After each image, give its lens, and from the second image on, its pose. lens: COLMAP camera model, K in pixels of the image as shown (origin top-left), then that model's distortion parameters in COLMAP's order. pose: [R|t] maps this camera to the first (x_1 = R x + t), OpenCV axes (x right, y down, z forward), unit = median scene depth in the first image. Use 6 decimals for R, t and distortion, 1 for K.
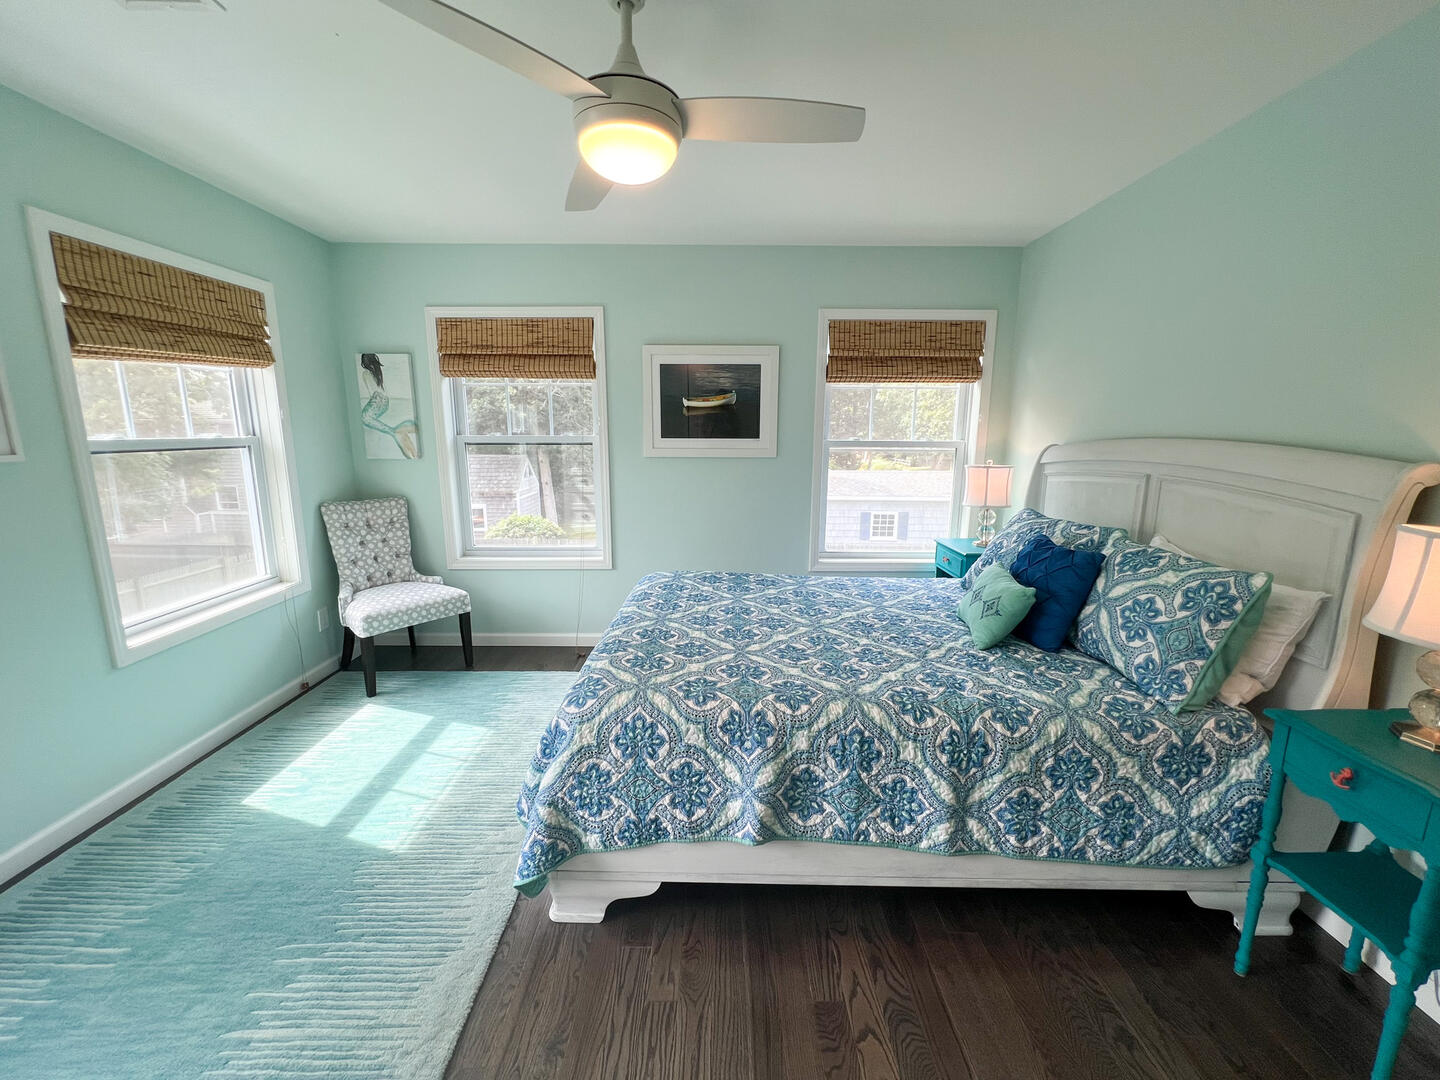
lens RADIAL K [[576.6, 0, 717.7], [0, 576.6, 535.0], [0, 0, 1]] dist [0.002751, 0.000349]
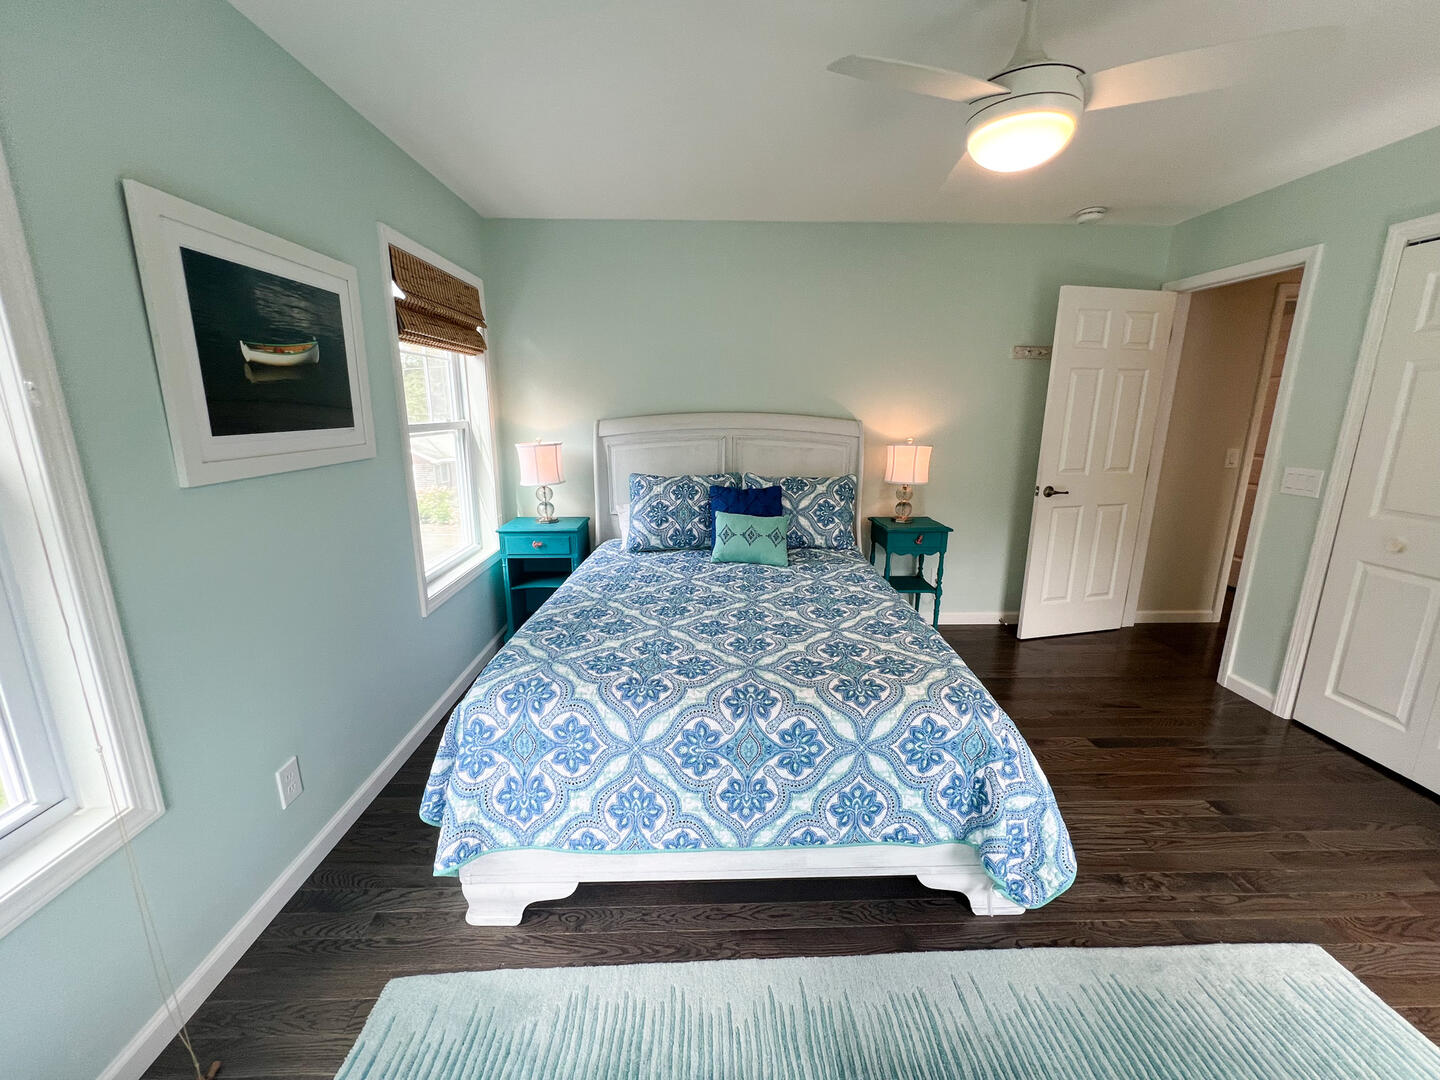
lens RADIAL K [[576.6, 0, 716.7], [0, 576.6, 536.8], [0, 0, 1]] dist [0.002751, 0.000349]
pose [[-0.017259, -0.228428, 0.973408, -0.560859], [0.181362, 0.956688, 0.227720, -0.139027], [-0.983265, 0.180469, 0.024917, 0.703720]]
